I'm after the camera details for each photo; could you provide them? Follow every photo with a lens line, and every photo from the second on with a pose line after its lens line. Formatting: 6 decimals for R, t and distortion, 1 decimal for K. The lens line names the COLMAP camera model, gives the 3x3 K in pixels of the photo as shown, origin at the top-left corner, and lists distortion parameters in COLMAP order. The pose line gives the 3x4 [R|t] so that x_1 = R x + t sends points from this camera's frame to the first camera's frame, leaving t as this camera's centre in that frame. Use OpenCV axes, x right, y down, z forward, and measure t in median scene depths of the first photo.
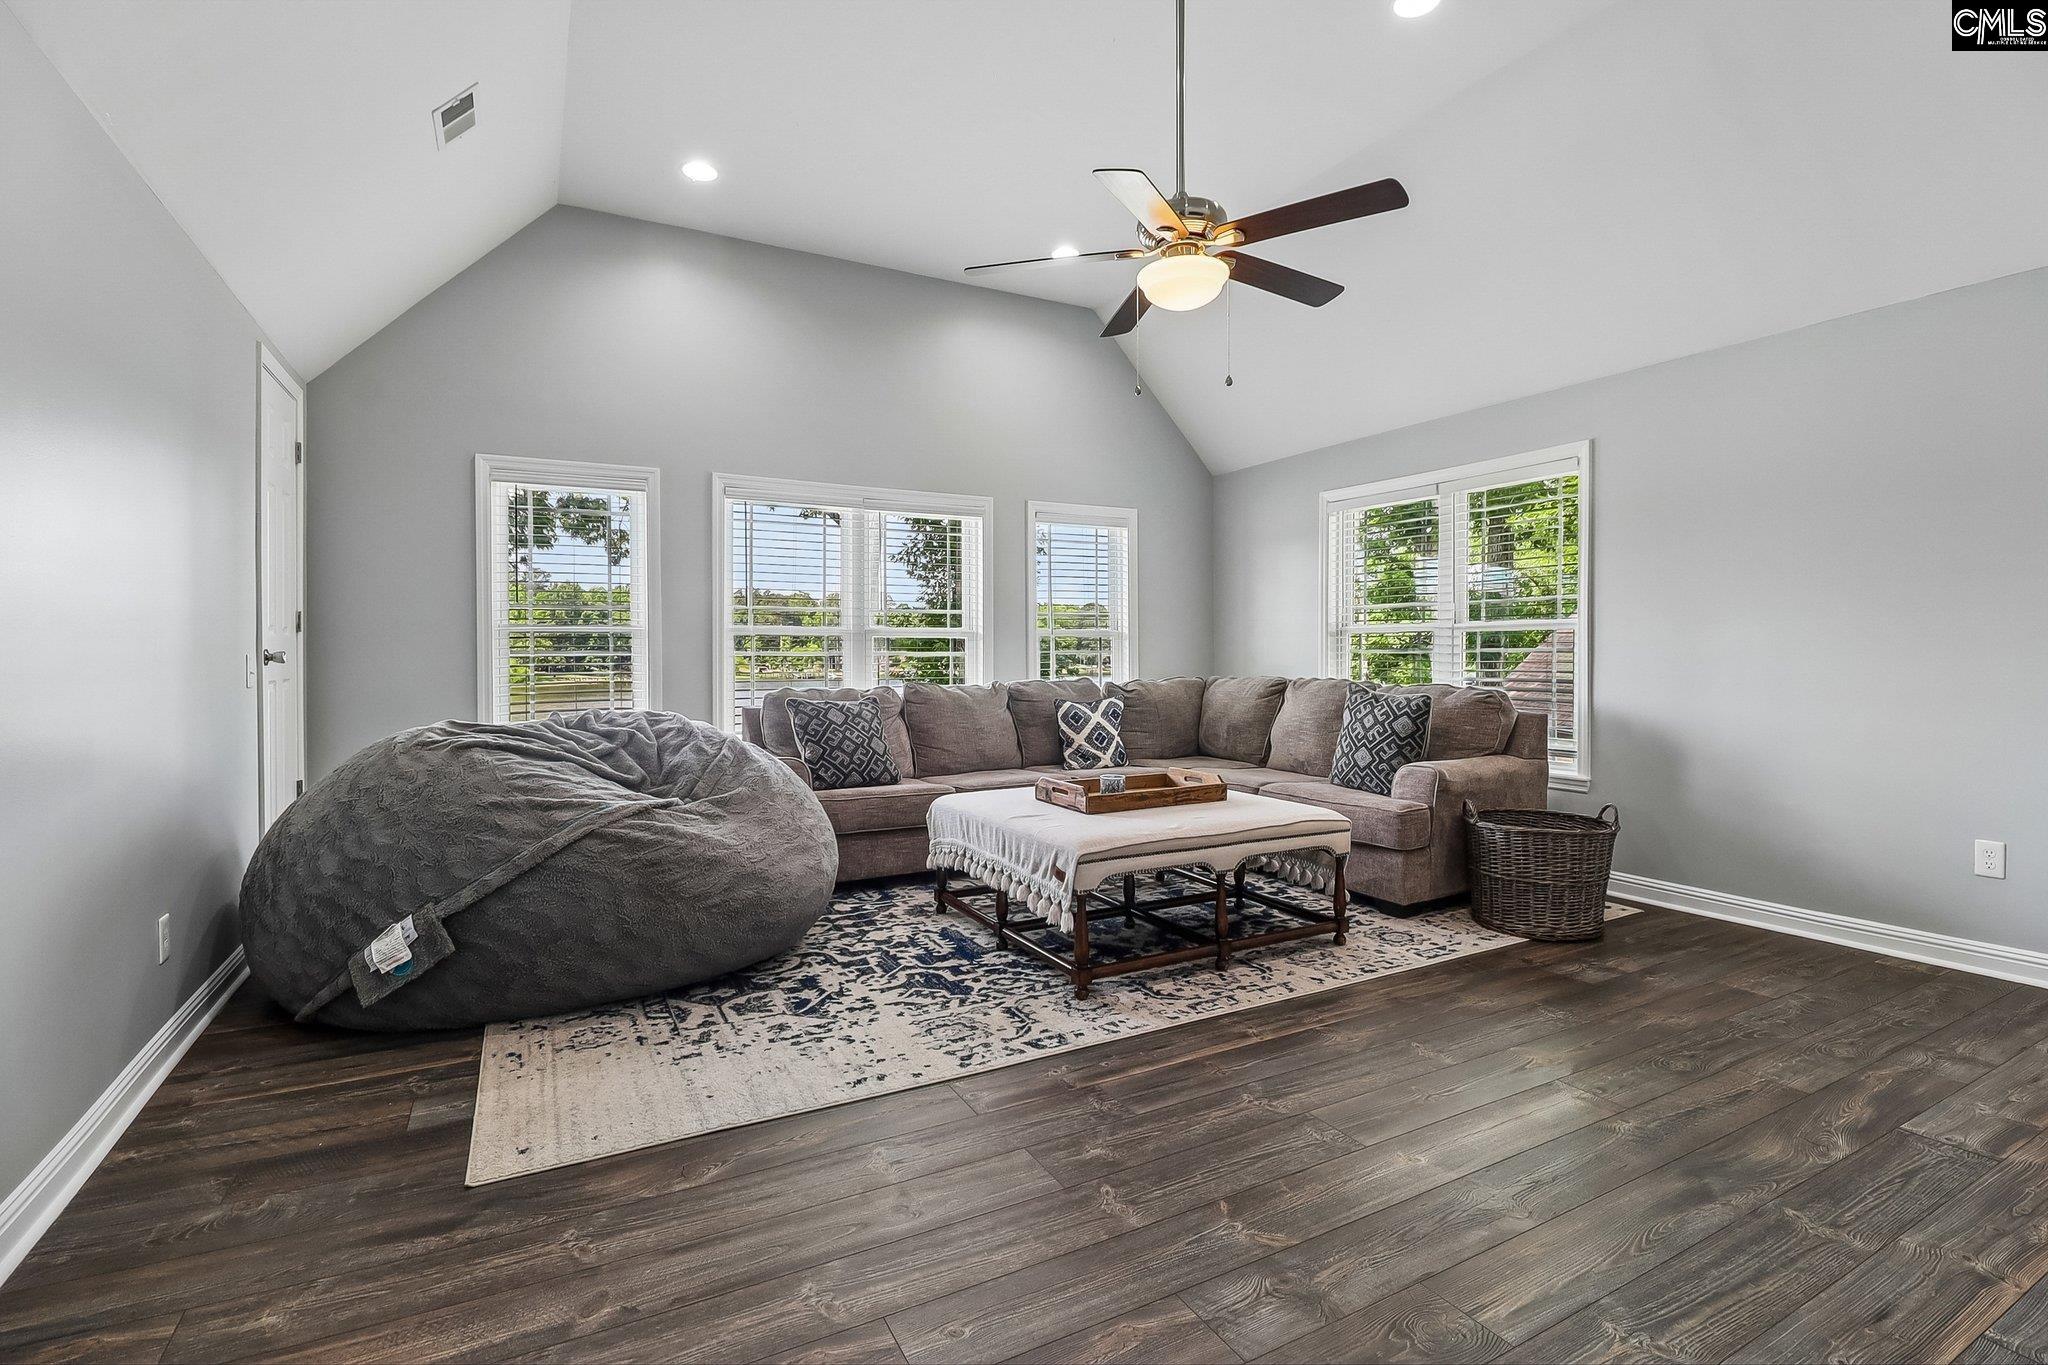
lens RADIAL K [[945.2, 0, 1023.3], [0, 945.2, 649.8], [0, 0, 1]] dist [0.003185, -0.012401]
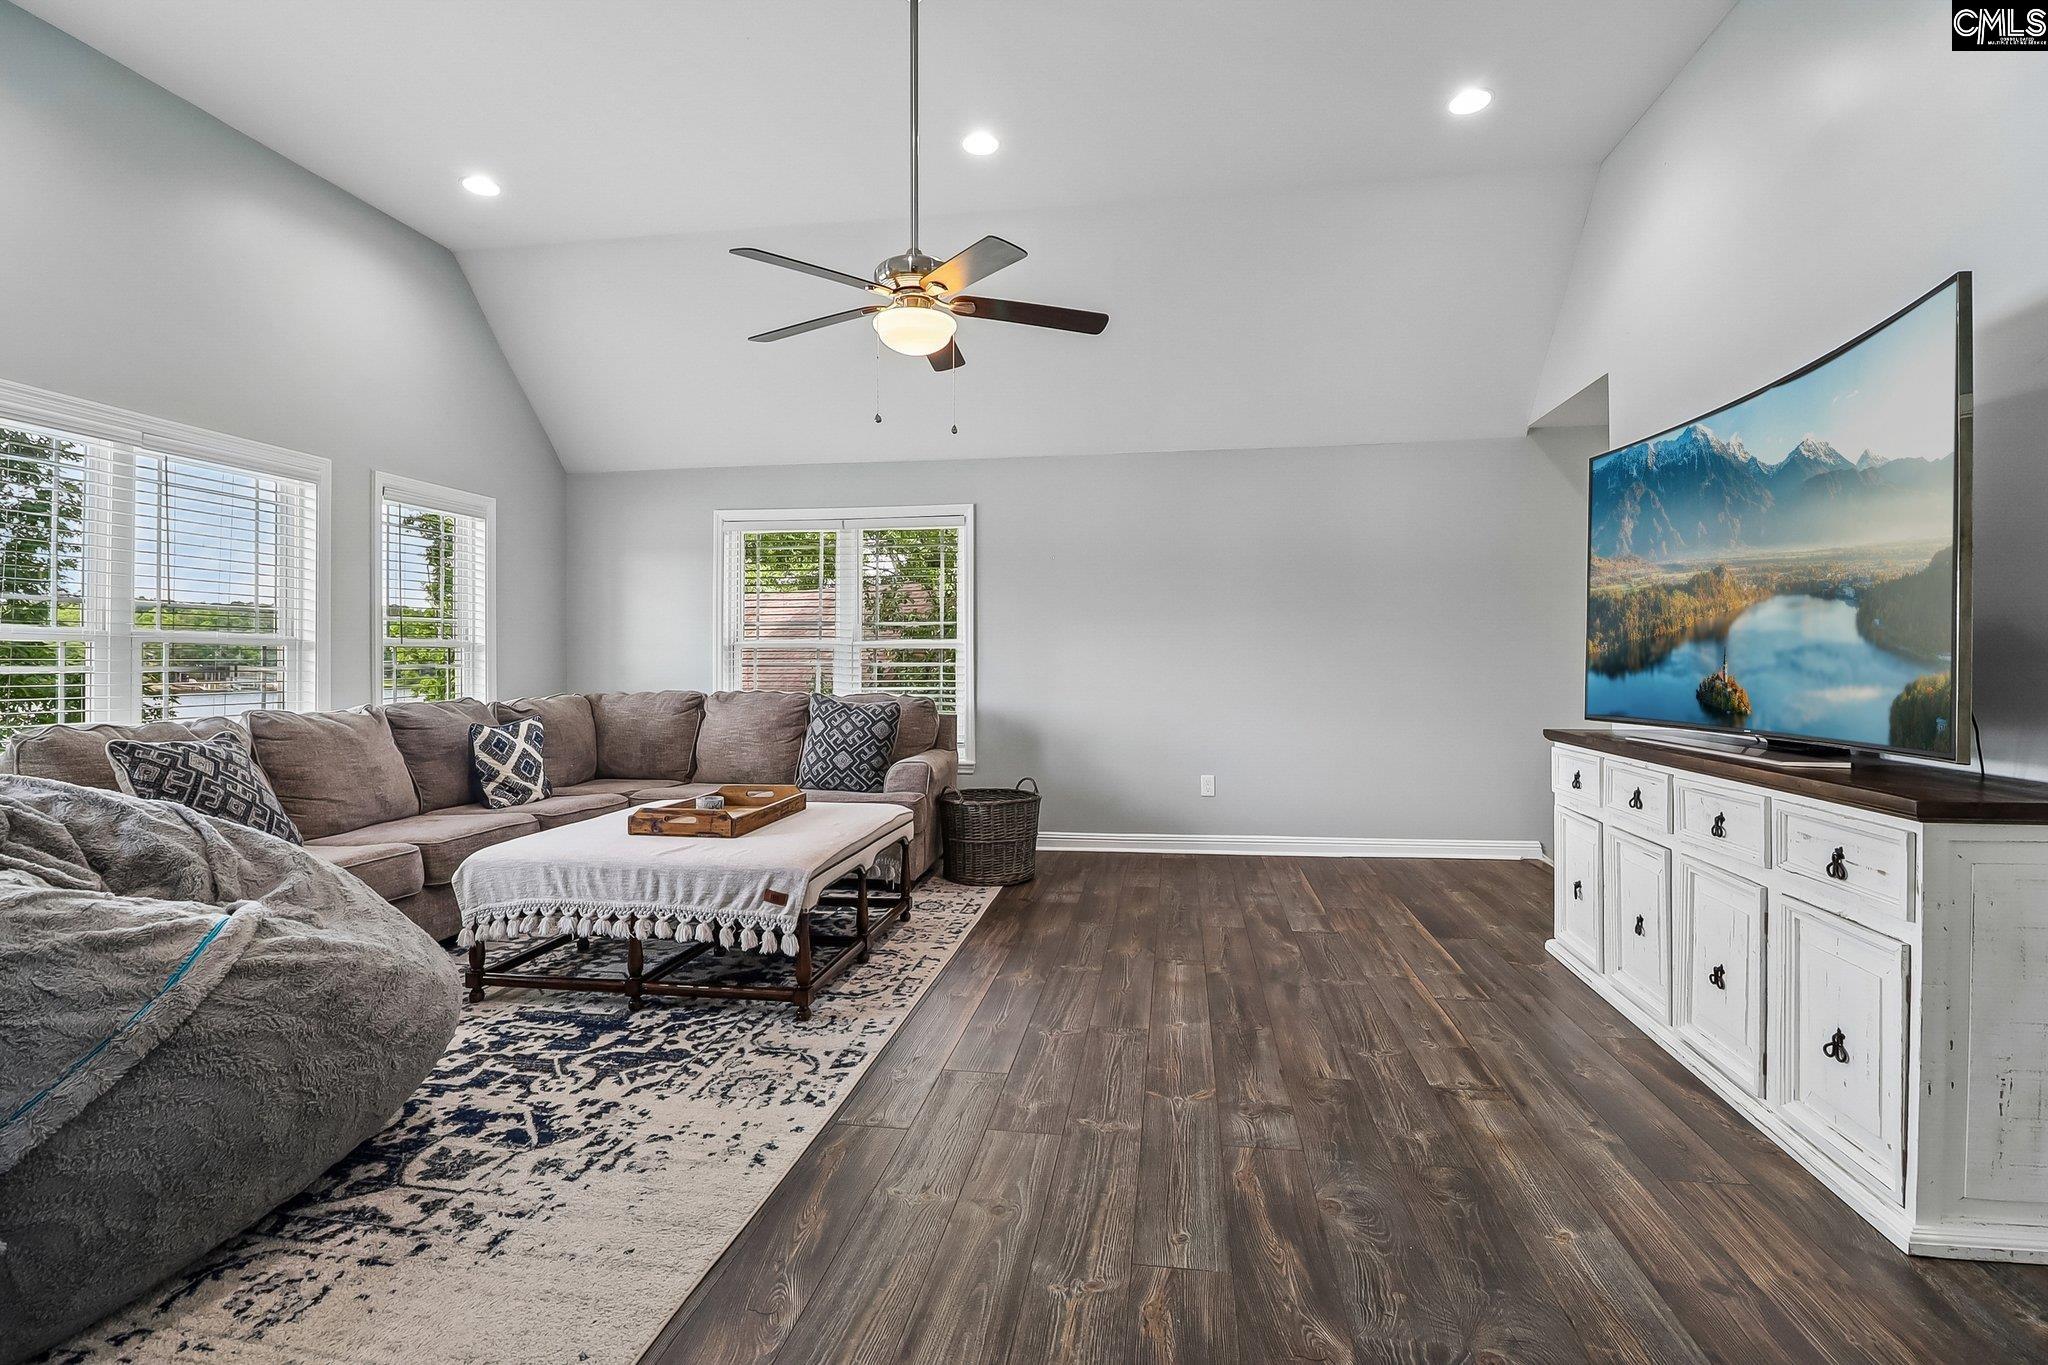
lens RADIAL K [[950.5, 0, 1025.7], [0, 950.5, 651.8], [0, 0, 1]] dist [0.003267, -0.013083]
pose [[0.598841, 0.011136, 0.800790, -0.522835], [-0.001636, 0.999918, -0.012682, -0.000672], [-0.800866, 0.006284, 0.598811, 0.195409]]
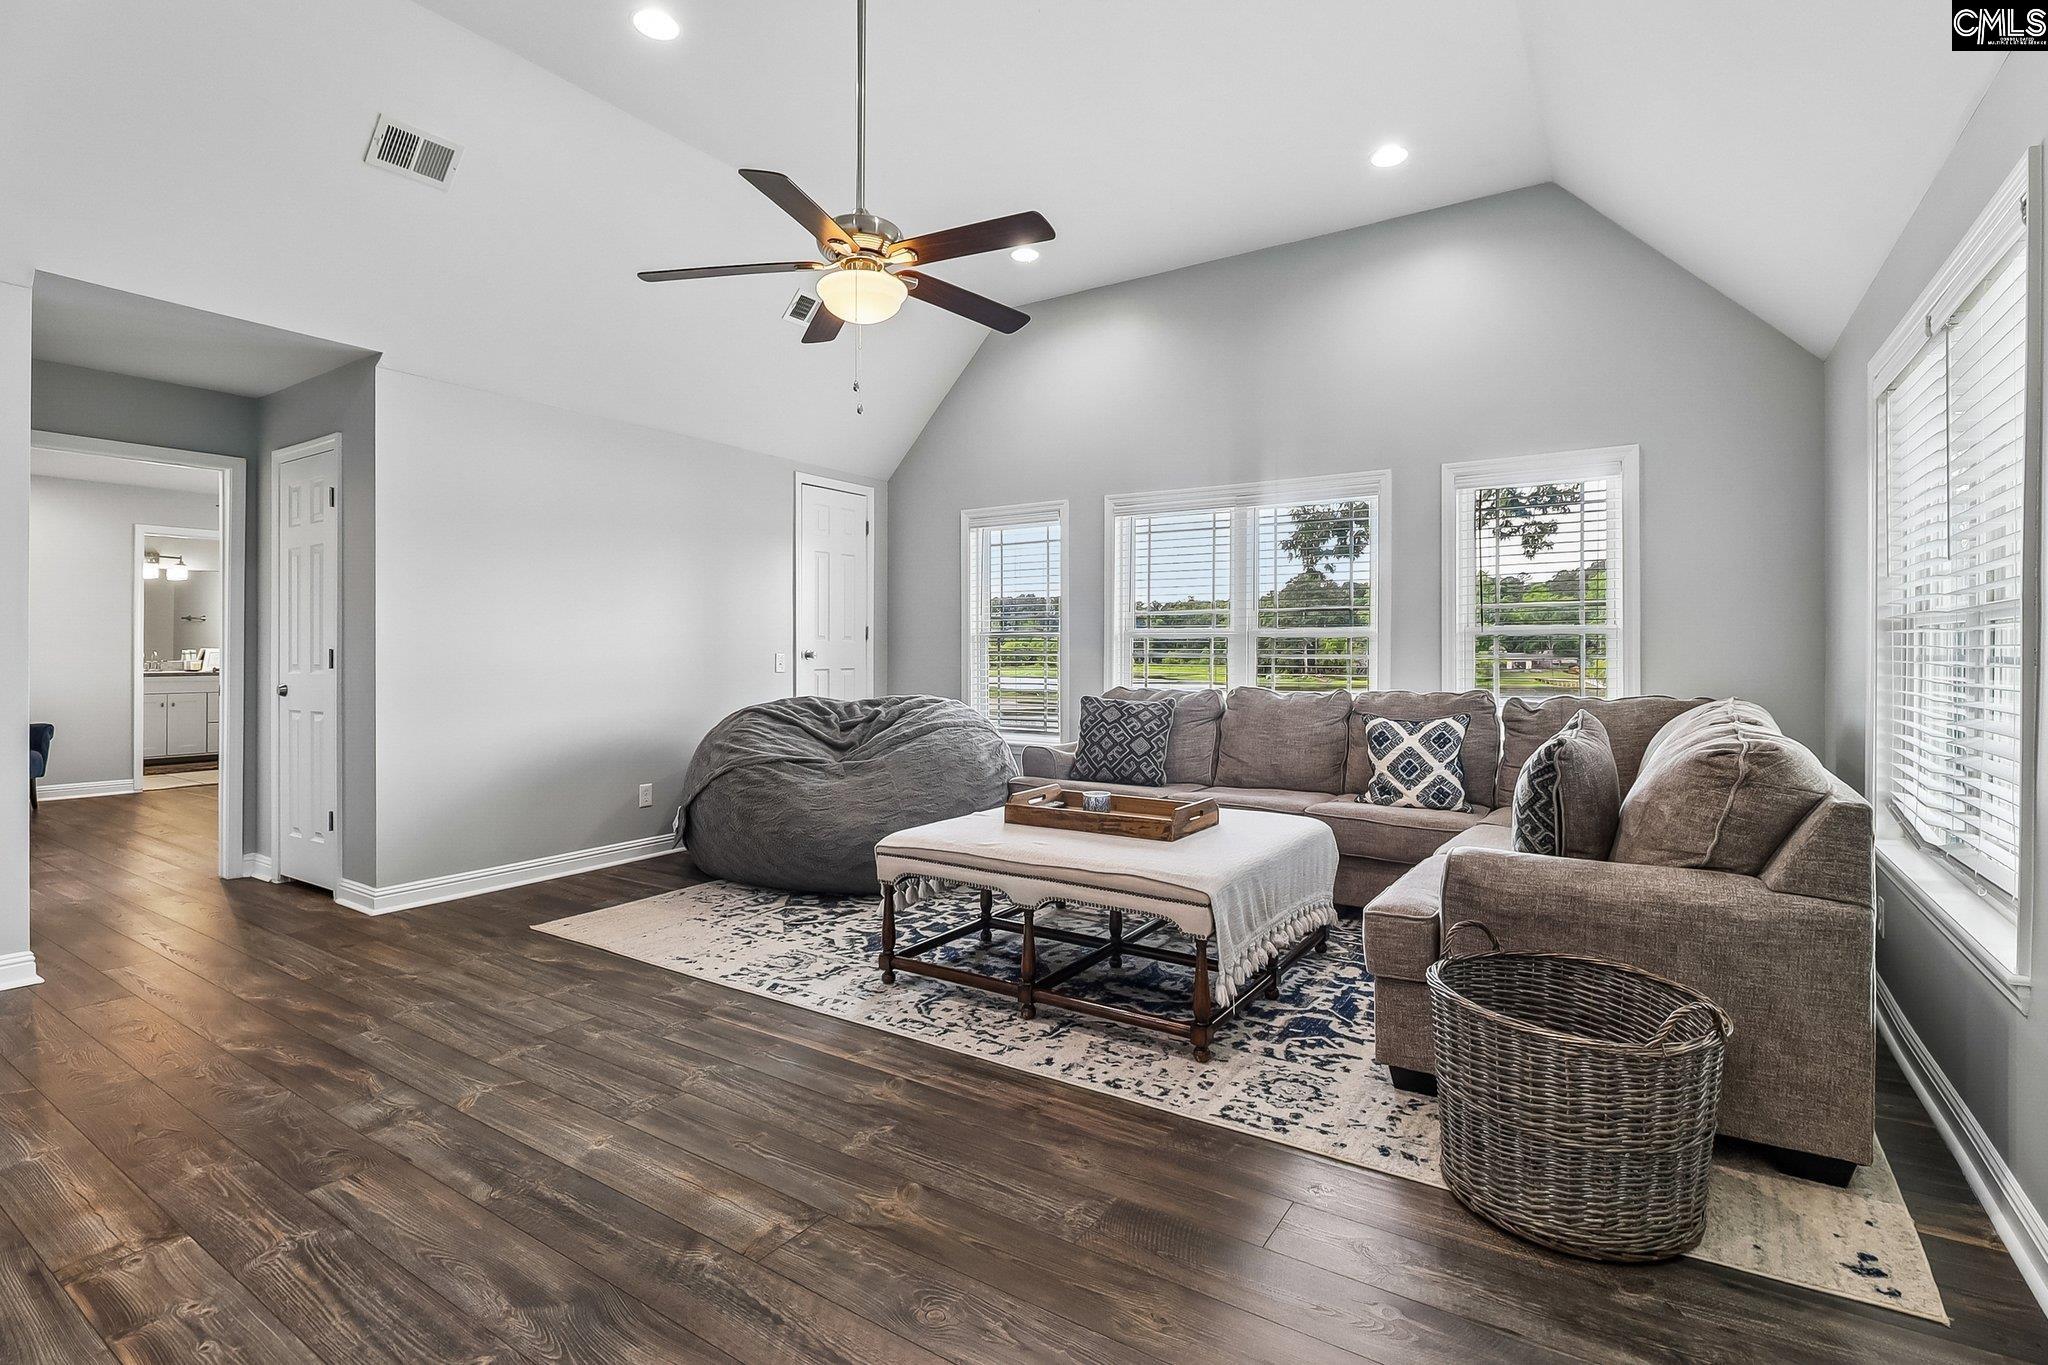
lens RADIAL K [[950.5, 0, 1025.7], [0, 950.5, 651.8], [0, 0, 1]] dist [0.003267, -0.013083]
pose [[0.486446, 0.005296, -0.873694, 0.939445], [-0.001674, 0.999985, 0.005130, -0.007740], [0.873709, -0.001033, 0.486448, 0.541070]]
